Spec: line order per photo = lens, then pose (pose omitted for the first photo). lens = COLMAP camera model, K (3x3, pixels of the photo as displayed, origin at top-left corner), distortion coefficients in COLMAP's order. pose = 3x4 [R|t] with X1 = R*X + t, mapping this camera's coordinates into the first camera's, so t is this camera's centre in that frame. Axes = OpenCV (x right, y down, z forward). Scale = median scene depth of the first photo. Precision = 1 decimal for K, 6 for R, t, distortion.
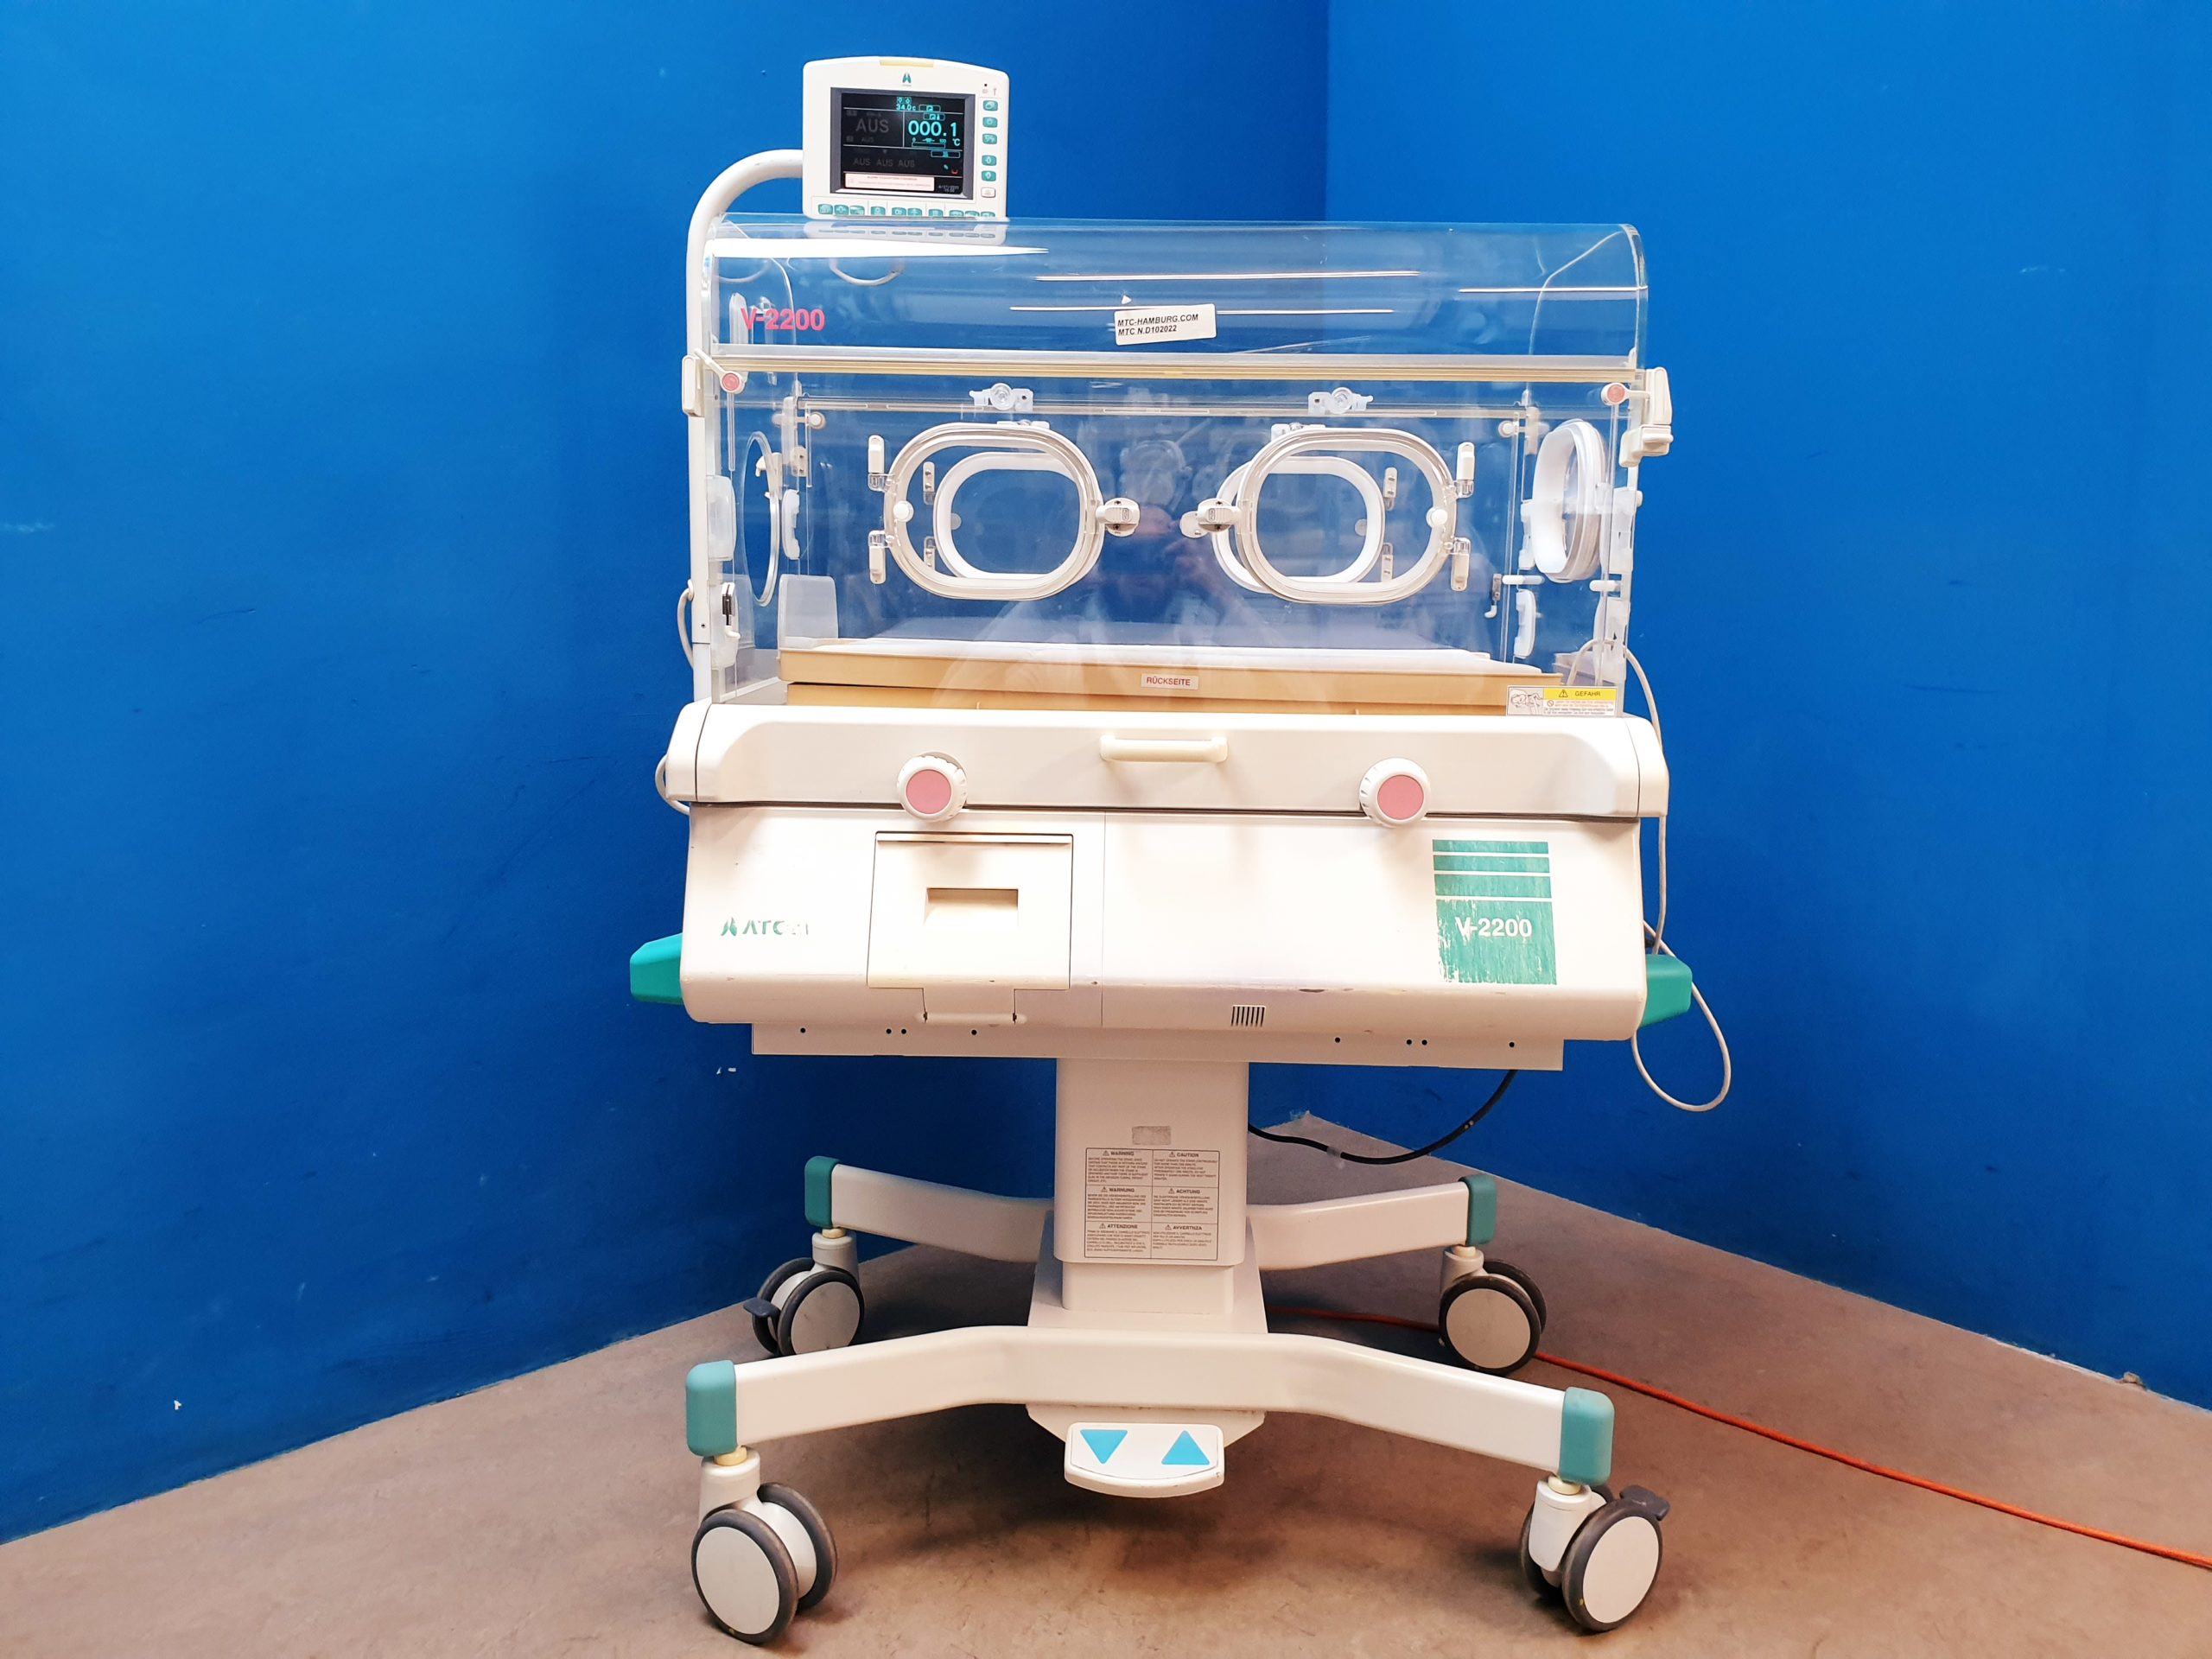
lens RADIAL K [[1763.8, 0, 1102.0], [0, 1763.8, 803.1], [0, 0, 1]] dist [0.008330, 0.028477]
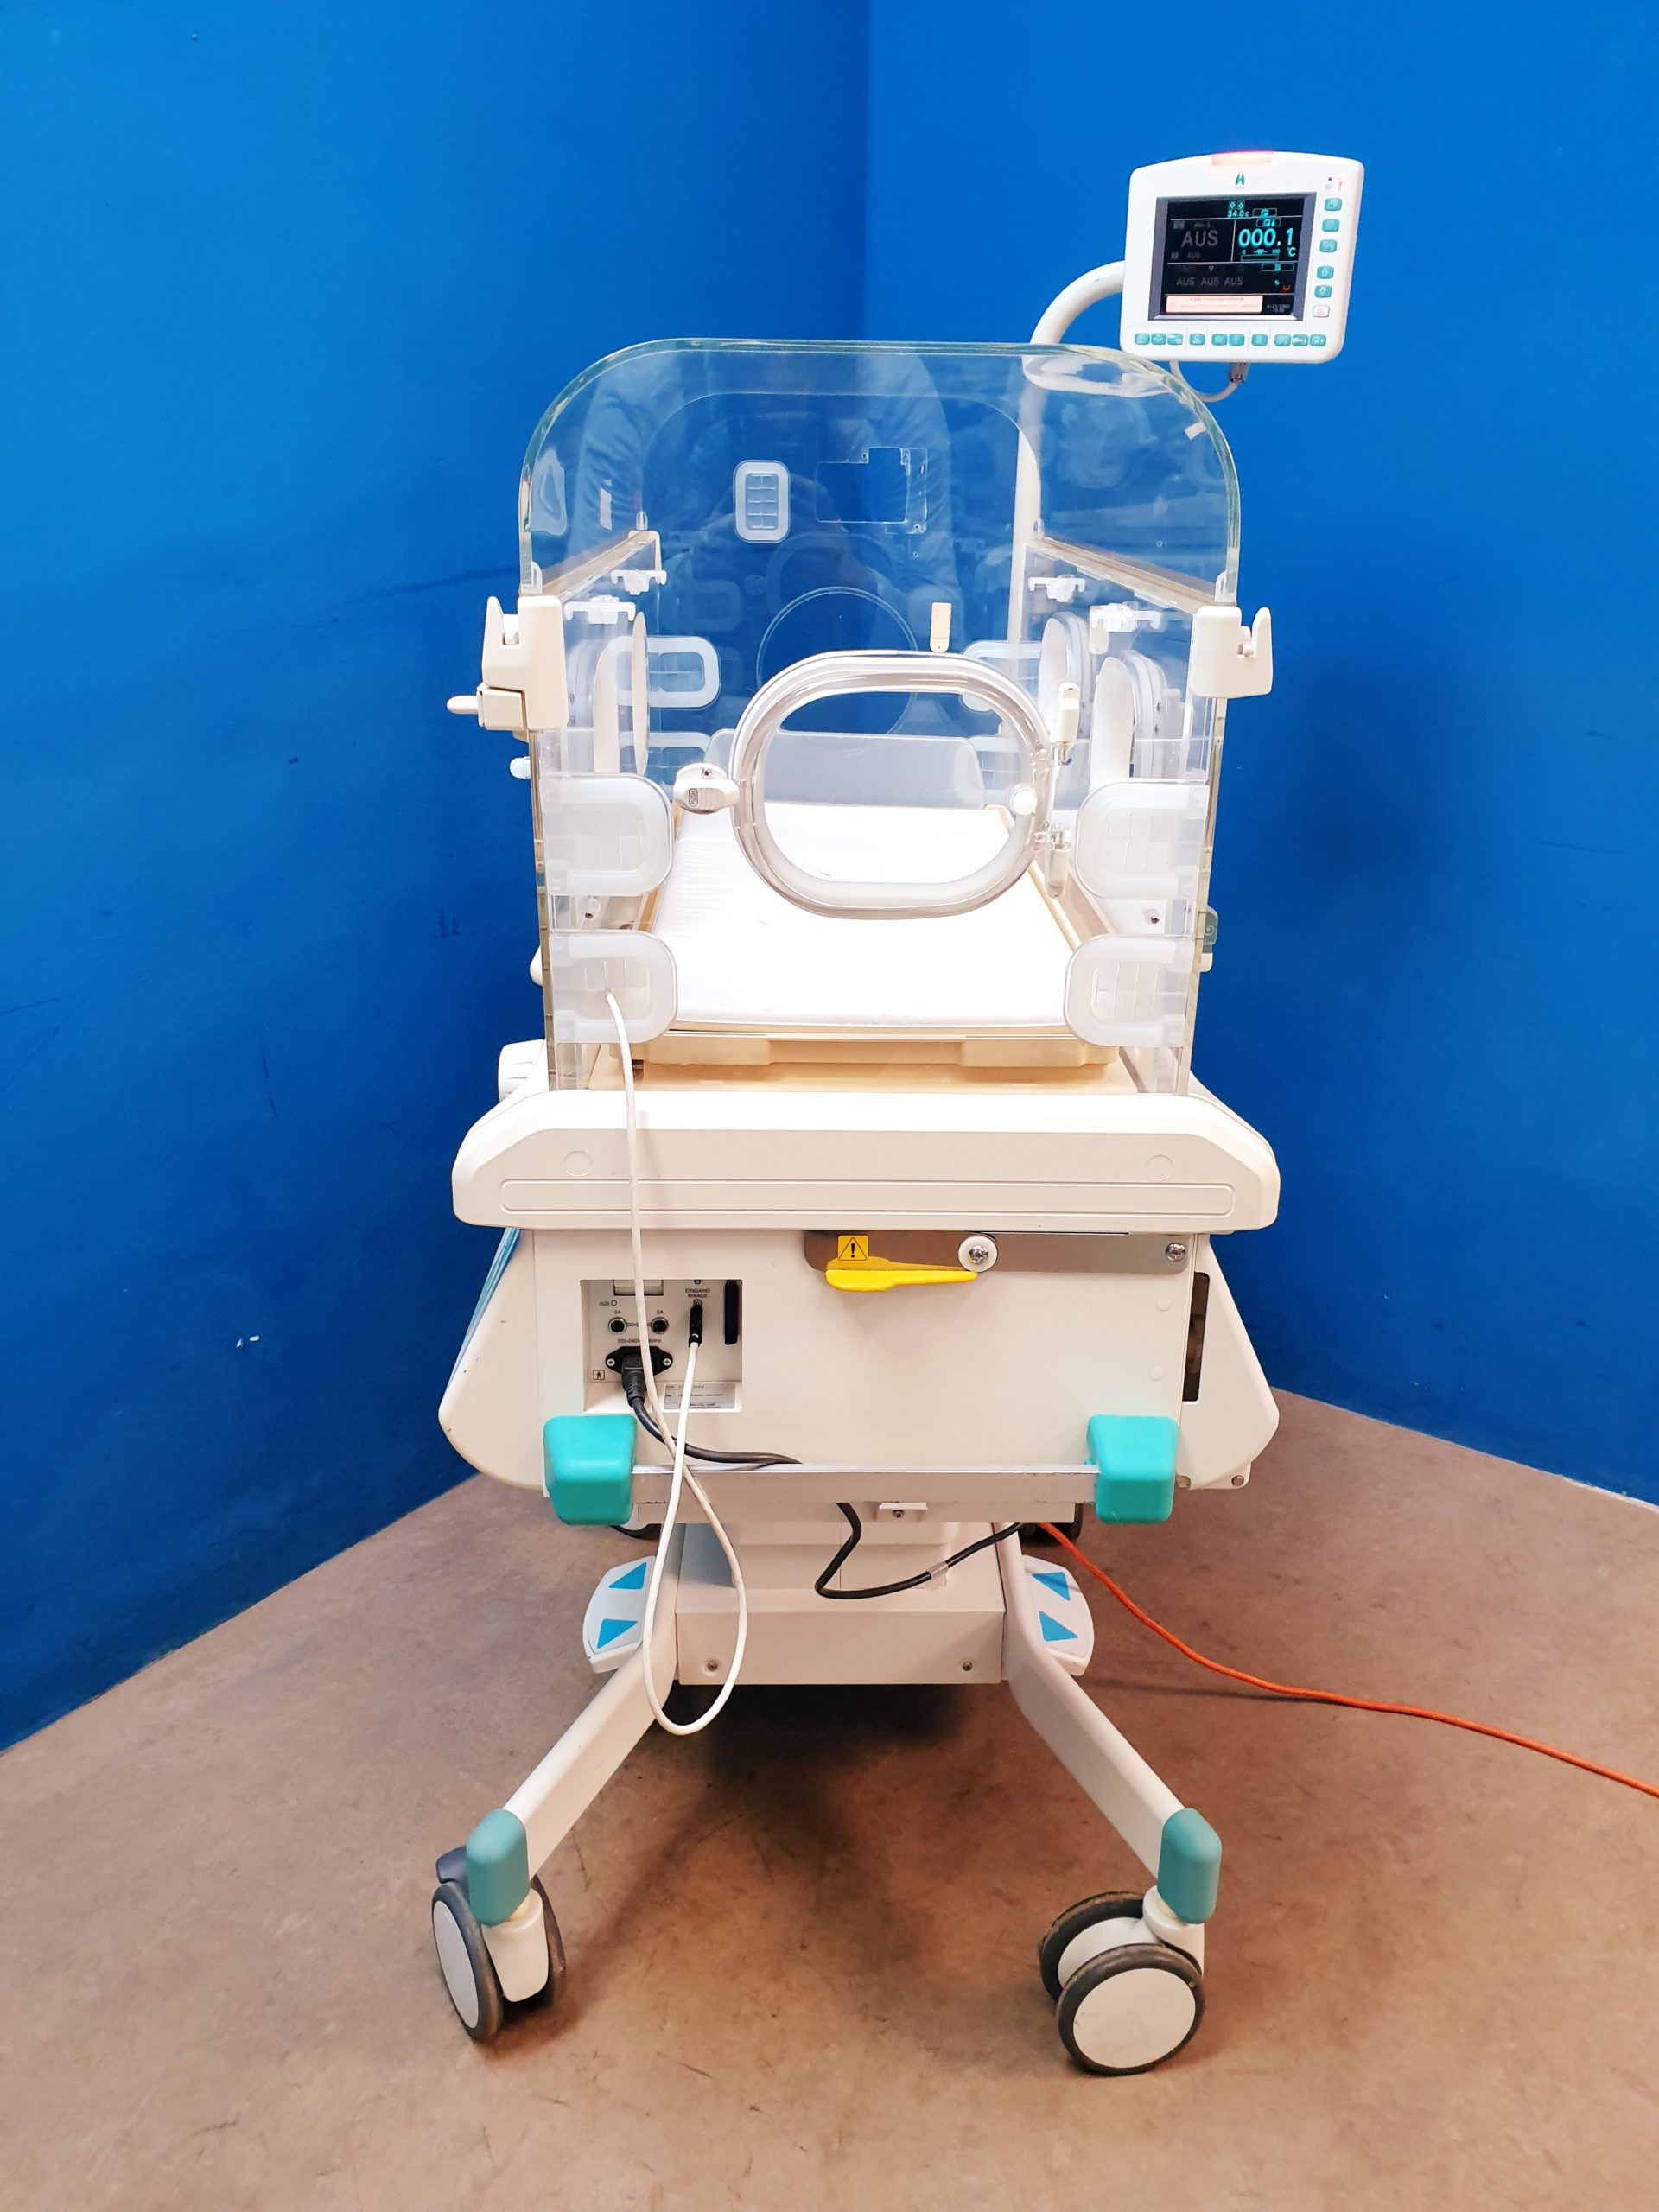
lens RADIAL K [[1763.8, 0, 872.4], [0, 1763.8, 1101.4], [0, 0, 1]] dist [0.008330, 0.028477]
pose [[0.972173, -0.062359, 0.225812, -0.122700], [0.017467, 0.980532, 0.195579, -0.135549], [-0.233612, -0.186193, 0.954336, 0.171072]]
